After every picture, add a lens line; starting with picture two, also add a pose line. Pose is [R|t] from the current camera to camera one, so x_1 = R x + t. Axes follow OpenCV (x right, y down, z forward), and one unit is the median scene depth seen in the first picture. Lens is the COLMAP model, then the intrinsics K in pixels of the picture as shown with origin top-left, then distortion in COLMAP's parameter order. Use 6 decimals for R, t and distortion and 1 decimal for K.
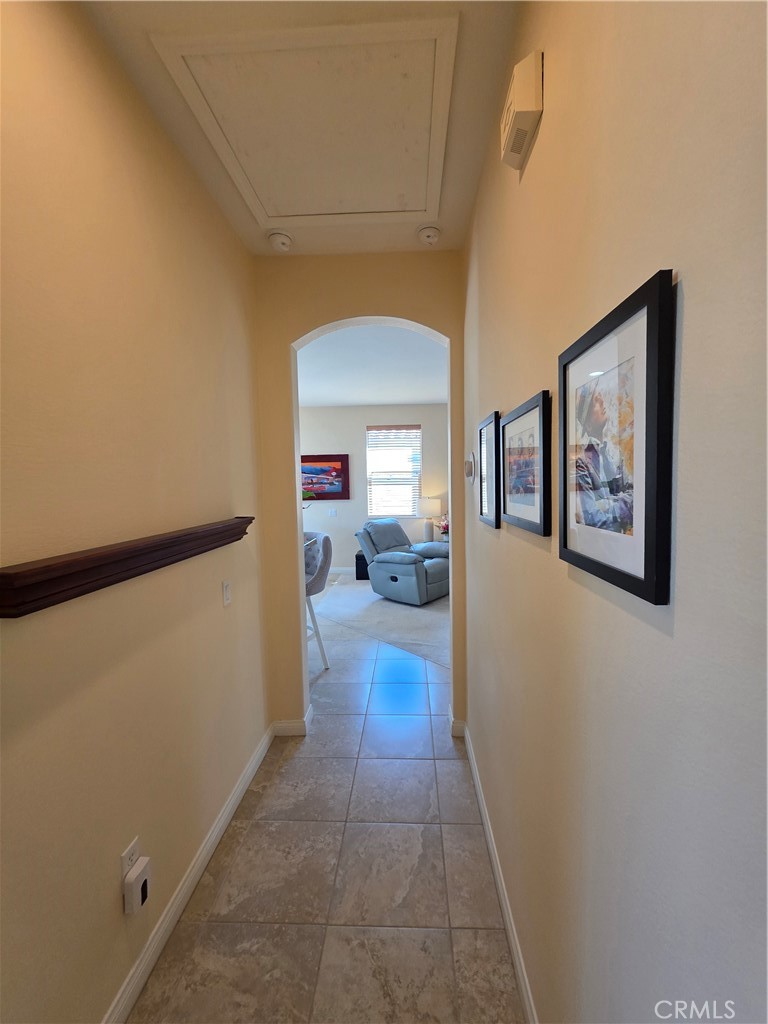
lens RADIAL K [[409.3, 0, 385.9], [0, 409.3, 510.6], [0, 0, 1]] dist [0.003221, -0.000051]
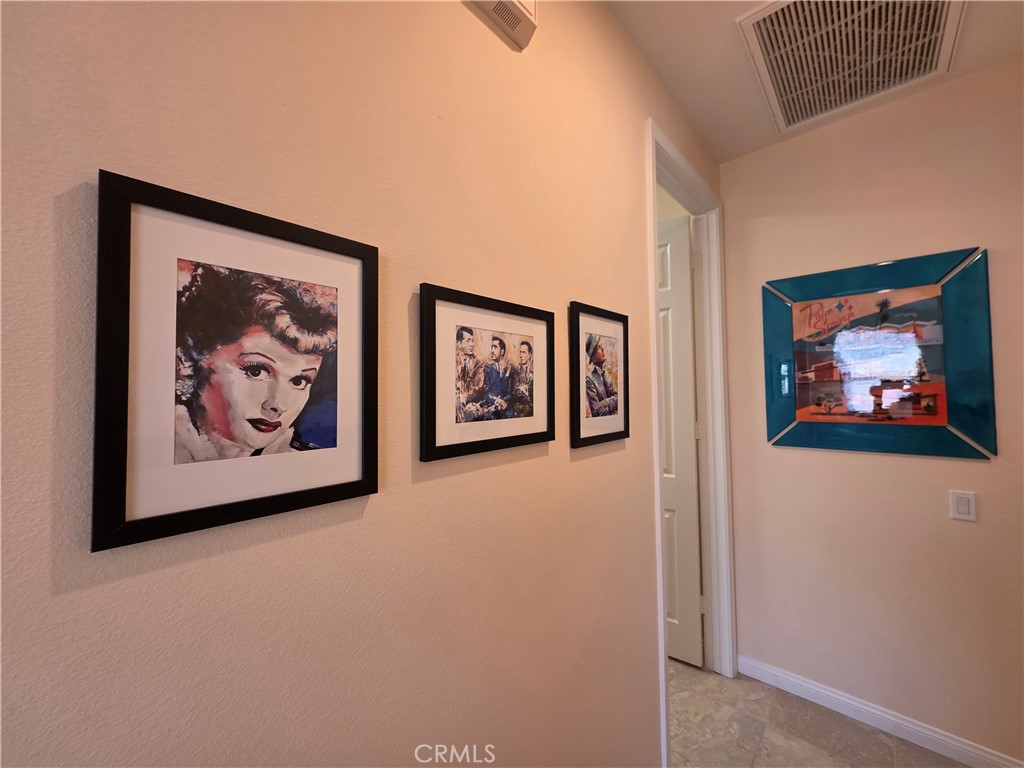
lens RADIAL K [[406.3, 0, 514.5], [0, 406.3, 378.9], [0, 0, 1]] dist [0.003149, 0.000228]
pose [[-0.778396, 0.050805, 0.625714, -0.044832], [0.070288, 0.997506, 0.006447, -0.022783], [-0.623826, 0.048998, -0.780026, 0.368248]]
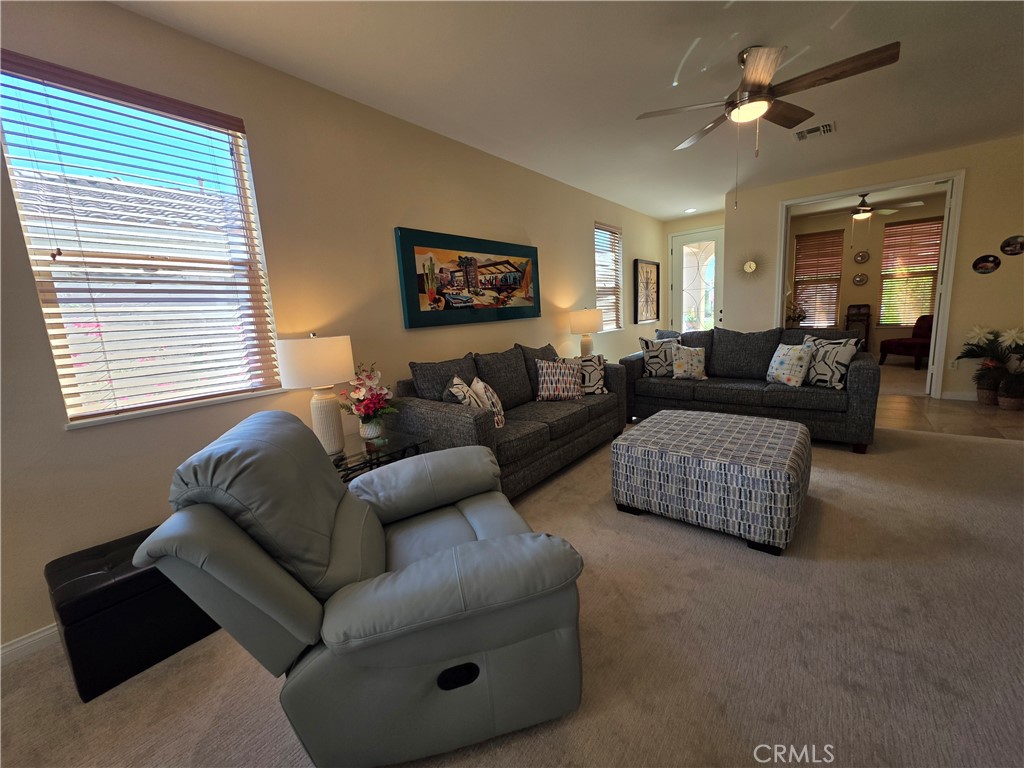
lens RADIAL K [[407.1, 0, 512.0], [0, 407.1, 378.2], [0, 0, 1]] dist [0.002443, 0.000755]
pose [[0.570777, -0.146258, 0.807974, -0.125519], [0.102328, 0.989007, 0.106741, -0.017568], [-0.814704, 0.021753, 0.579469, 0.871327]]
